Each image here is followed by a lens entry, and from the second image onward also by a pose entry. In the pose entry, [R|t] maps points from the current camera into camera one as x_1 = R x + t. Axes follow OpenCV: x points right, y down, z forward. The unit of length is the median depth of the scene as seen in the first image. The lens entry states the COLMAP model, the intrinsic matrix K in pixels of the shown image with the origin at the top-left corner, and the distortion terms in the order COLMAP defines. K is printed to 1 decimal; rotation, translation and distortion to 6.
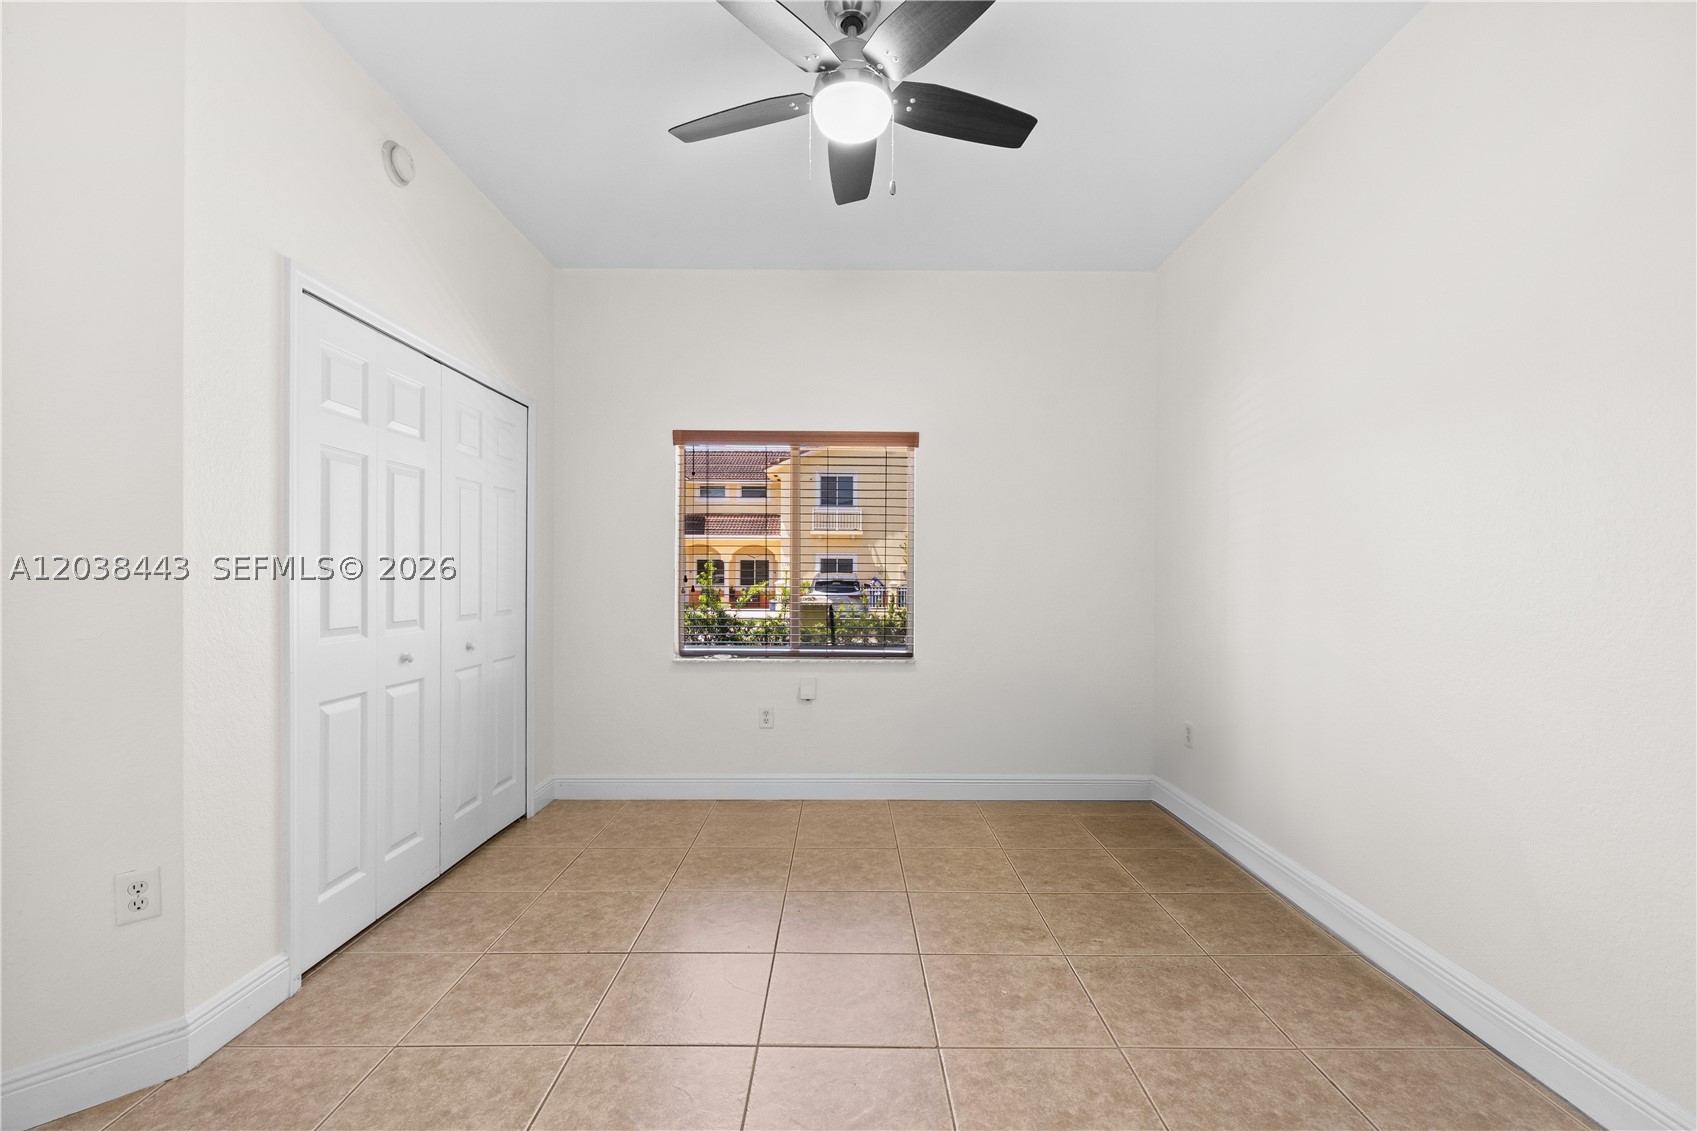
lens RADIAL K [[737.7, 0, 854.0], [0, 737.7, 570.4], [0, 0, 1]] dist [-0.004872, -0.000370]
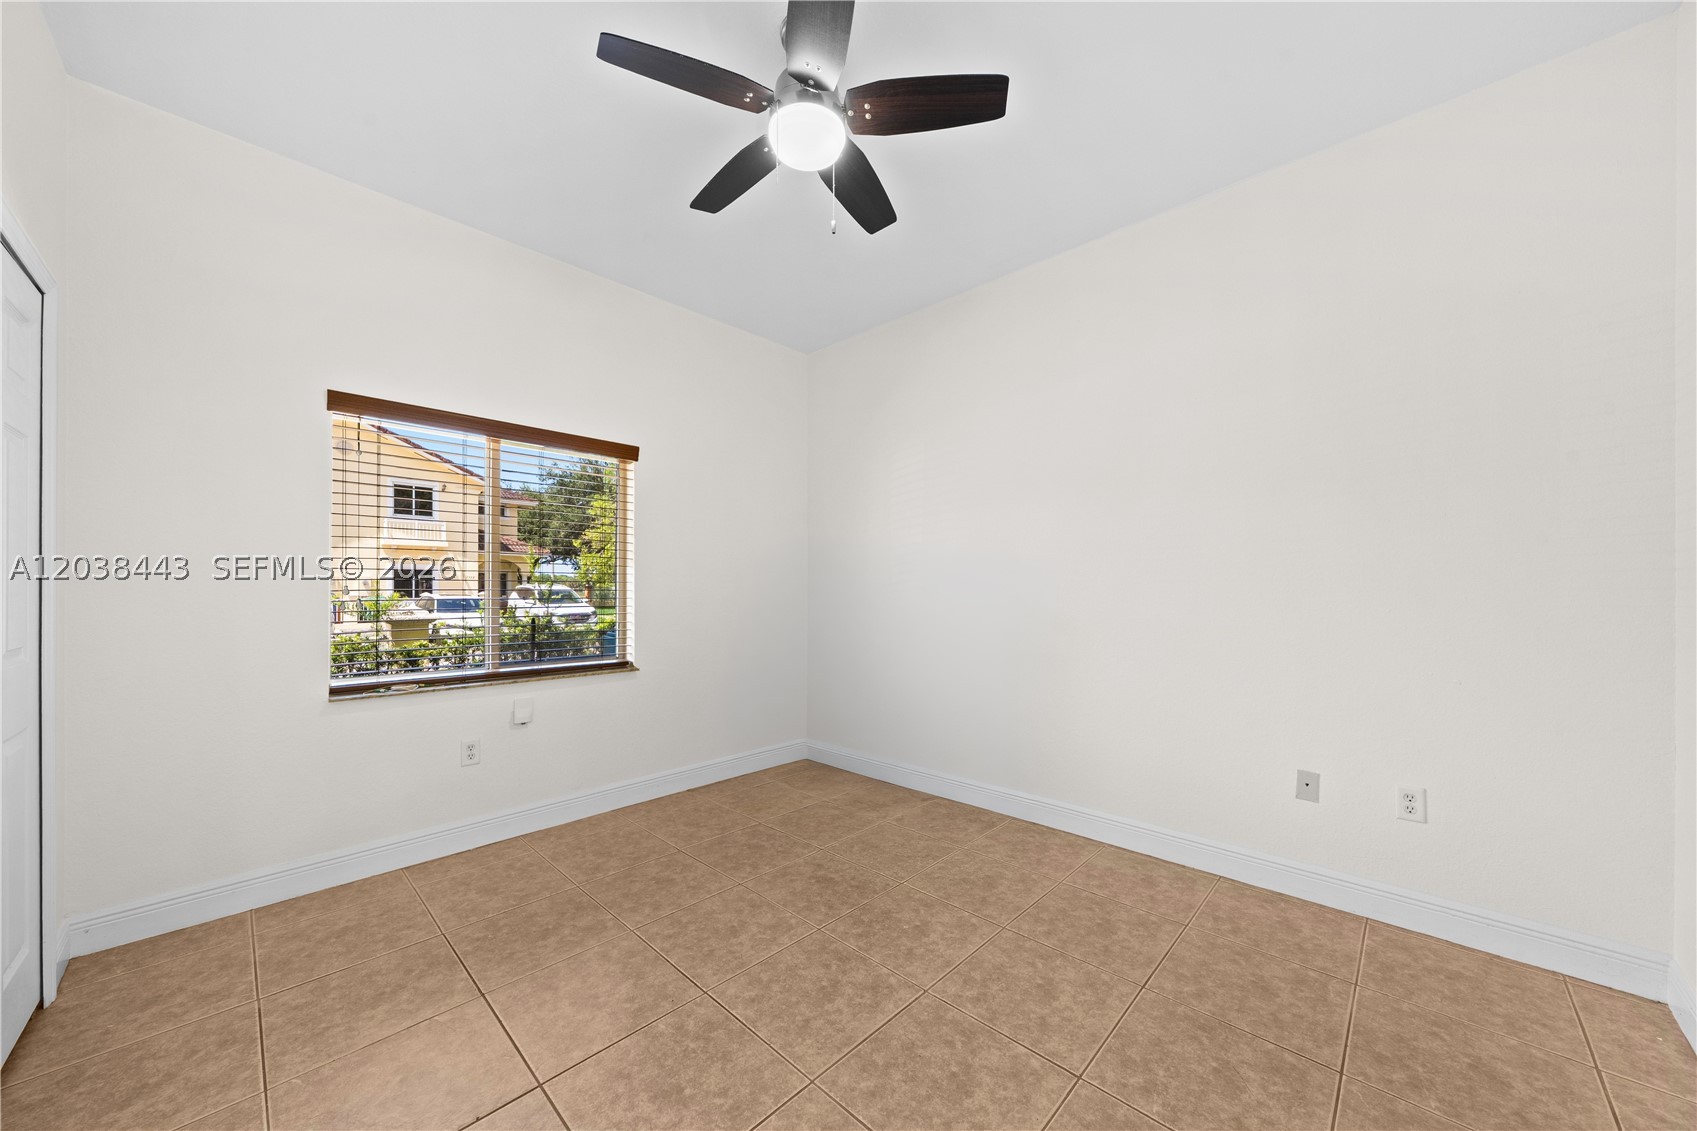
lens RADIAL K [[593.2, 0, 848.3], [0, 593.2, 566.9], [0, 0, 1]] dist [-0.005450, 0.000376]
pose [[0.716026, 0.016114, 0.697887, -0.285443], [0.014743, 0.999161, -0.038197, 0.018494], [-0.697917, 0.037639, 0.715188, 0.199548]]
